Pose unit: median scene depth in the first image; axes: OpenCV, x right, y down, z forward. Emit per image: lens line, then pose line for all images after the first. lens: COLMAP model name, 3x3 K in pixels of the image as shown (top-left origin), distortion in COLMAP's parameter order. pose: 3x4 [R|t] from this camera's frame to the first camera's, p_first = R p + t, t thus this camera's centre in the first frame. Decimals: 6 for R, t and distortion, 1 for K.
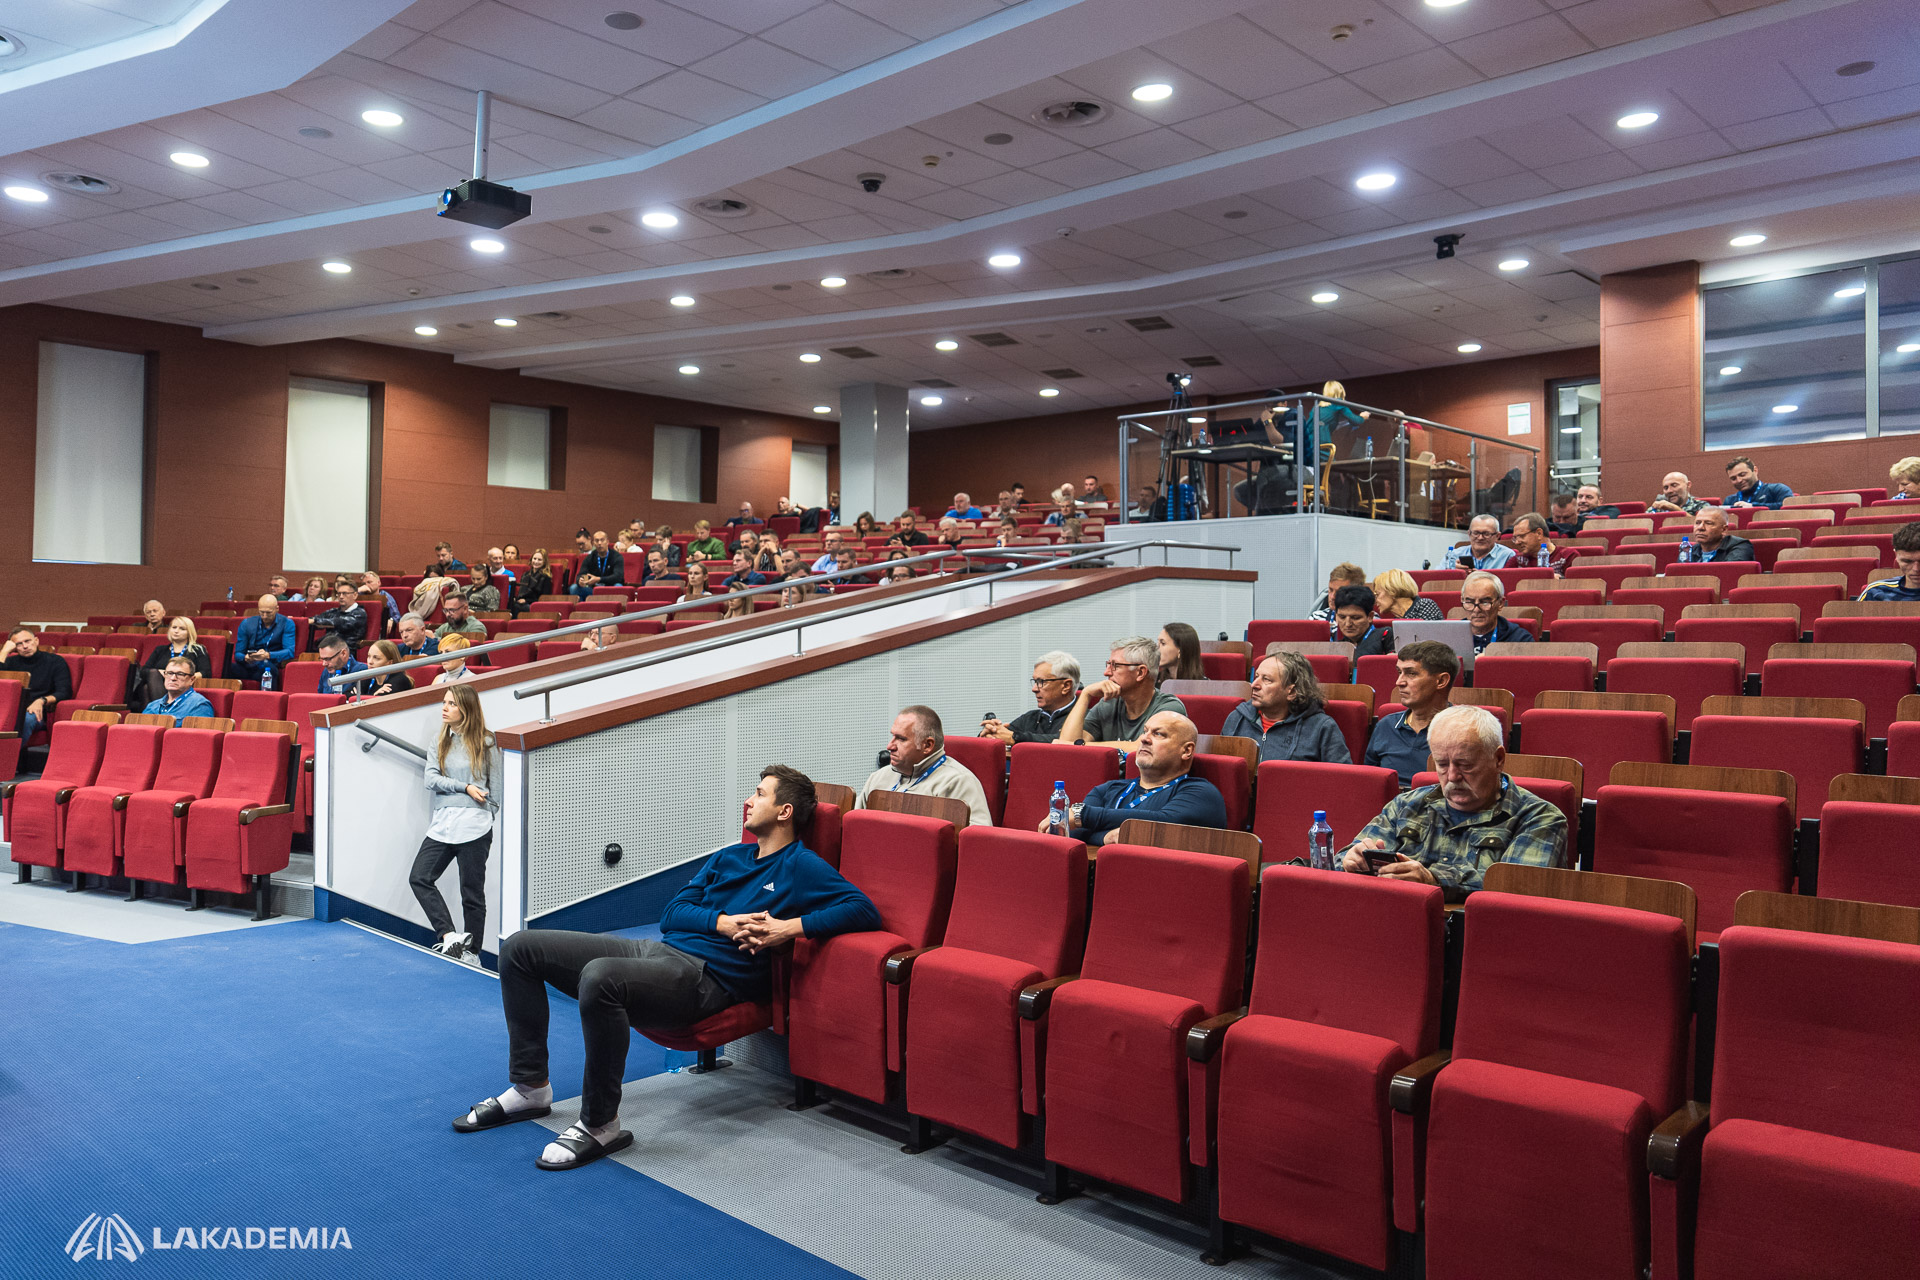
lens RADIAL K [[1367.4, 0, 958.5], [0, 1367.4, 613.4], [0, 0, 1]] dist [-0.079164, 0.001782]
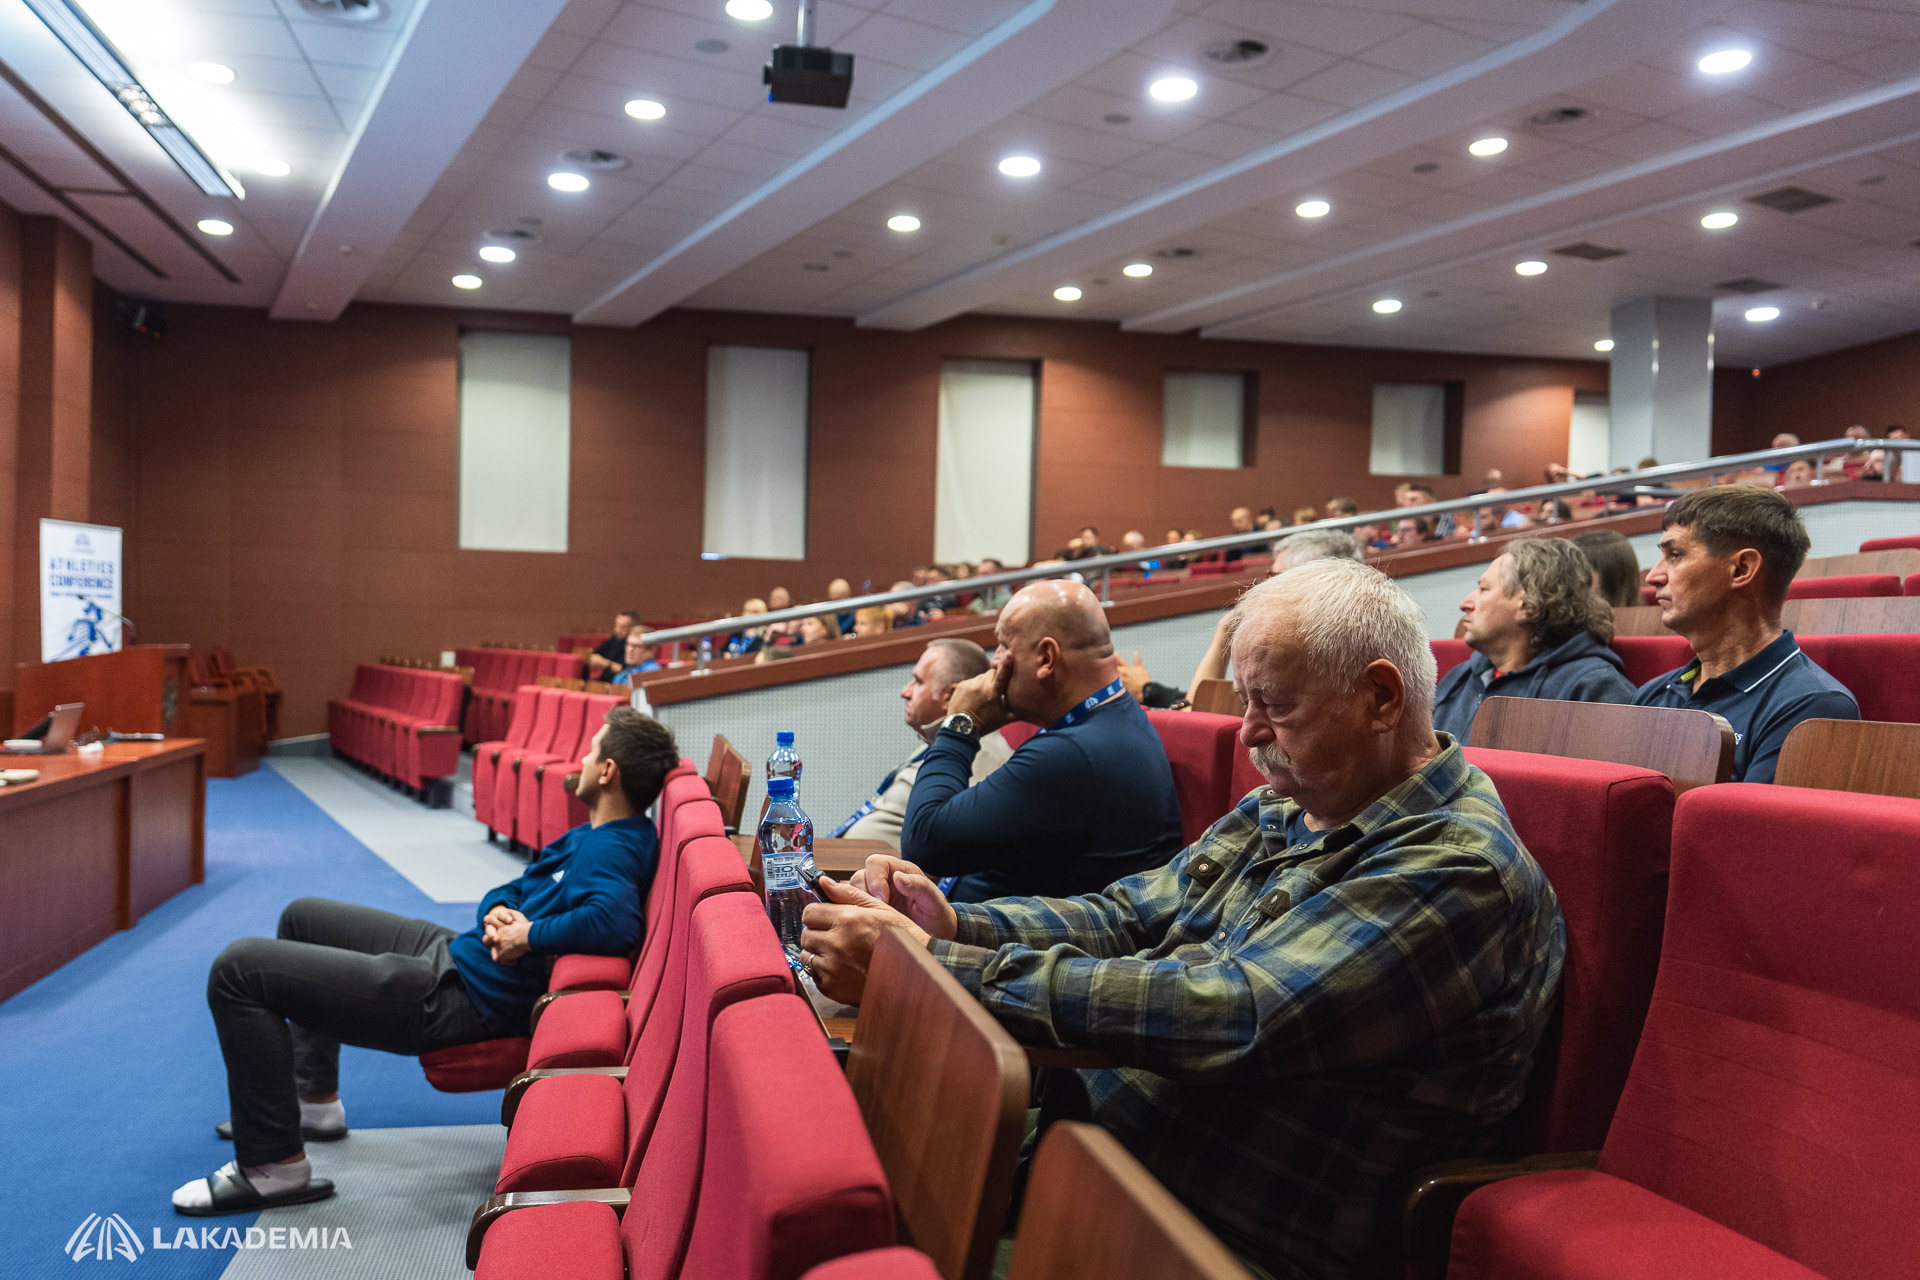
lens RADIAL K [[1481.7, 0, 956.9], [0, 1481.7, 709.4], [0, 0, 1]] dist [-0.003974, 0.004590]
pose [[0.817468, 0.023550, -0.575493, 0.123306], [0.005265, 0.998816, 0.048352, 0.020674], [0.575951, -0.042556, 0.816376, 0.132296]]
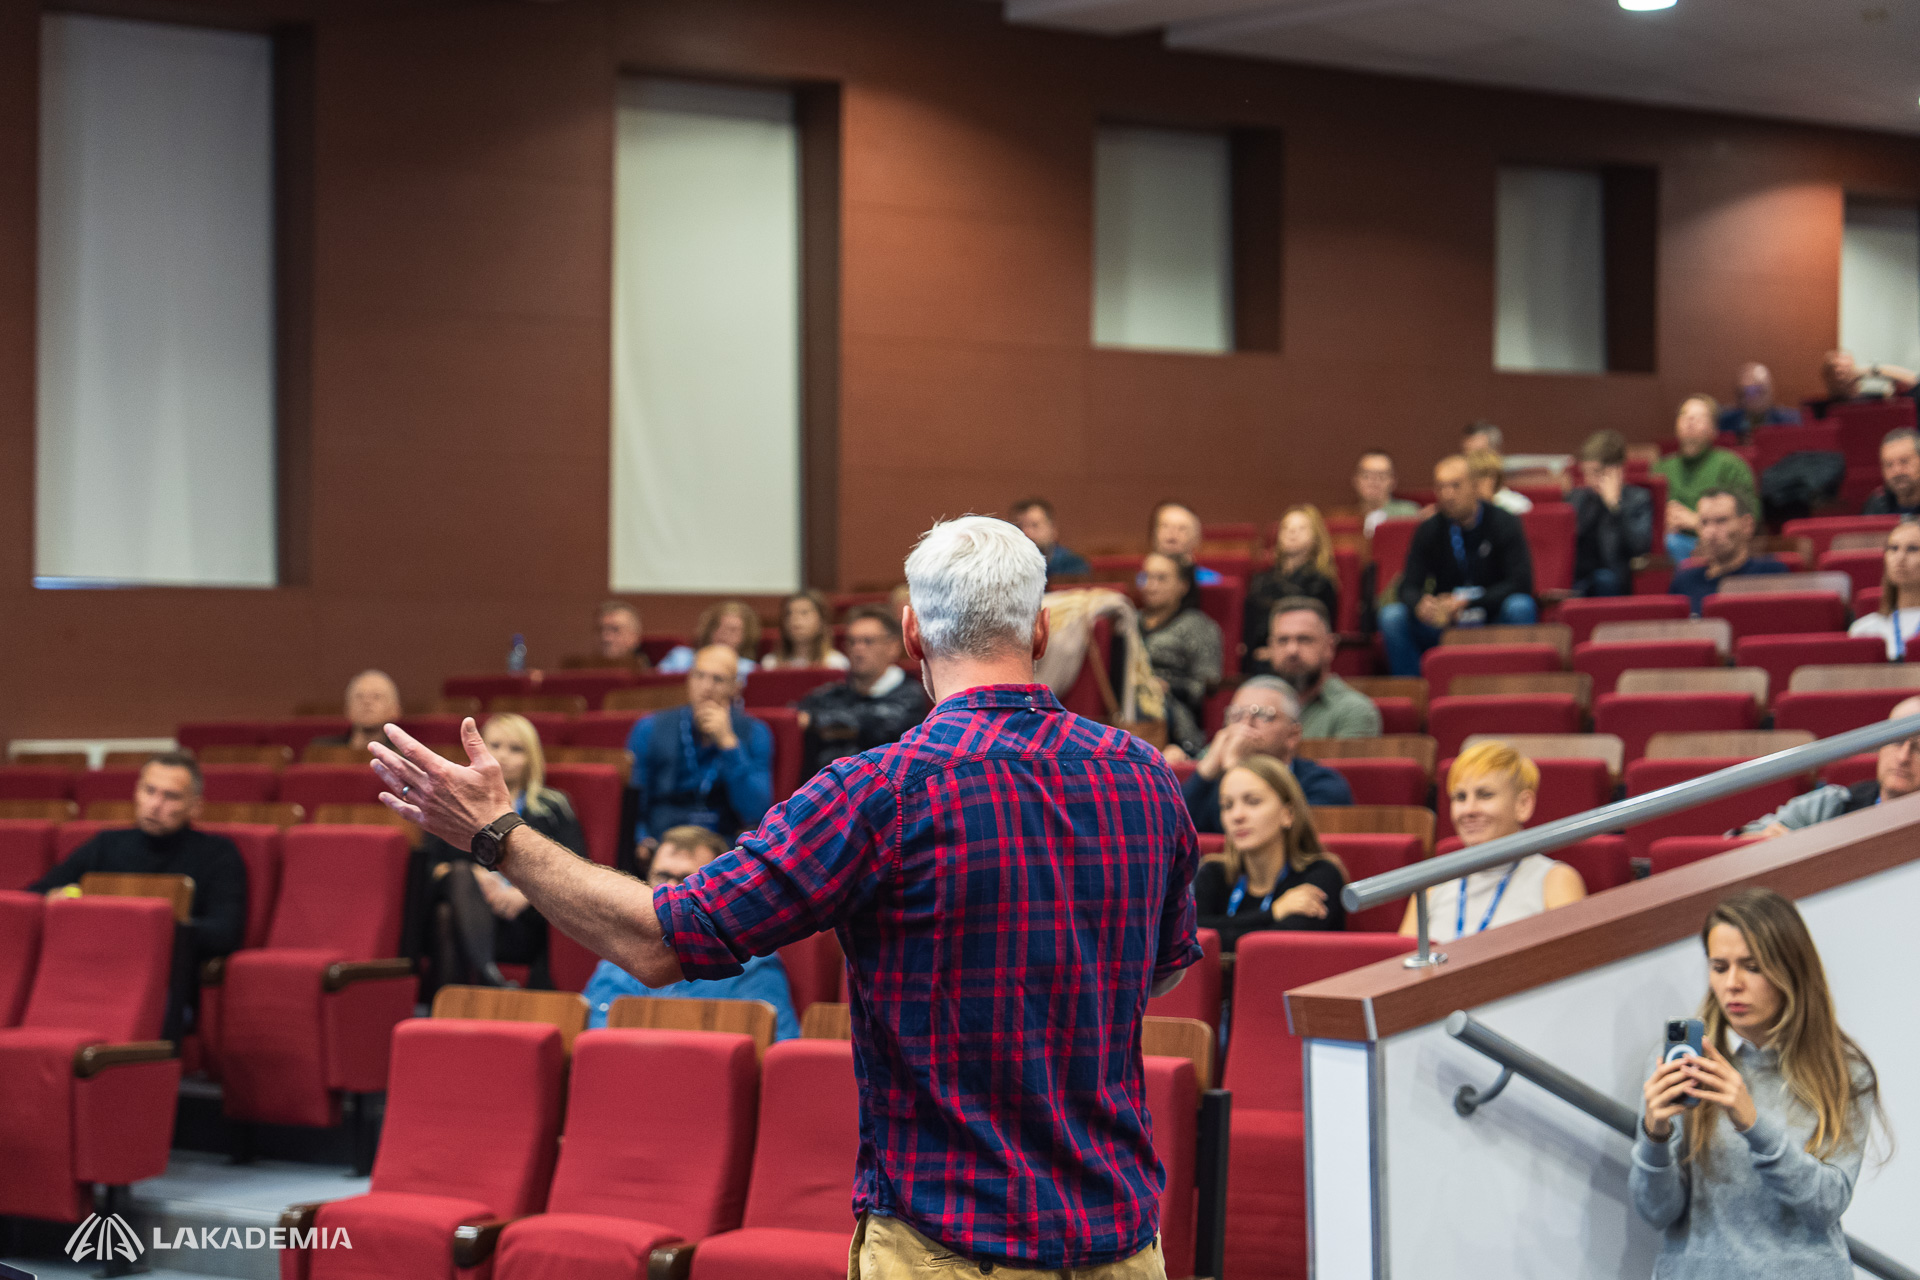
lens RADIAL K [[3421.0, 0, 960.0], [0, 3421.0, 640.0], [0, 0, 1]] dist [0.033378, 0.080696]
pose [[0.965616, -0.031515, -0.258054, -0.164219], [0.028030, 0.999460, -0.017175, 0.001021], [0.258456, 0.009352, 0.965978, 0.091894]]
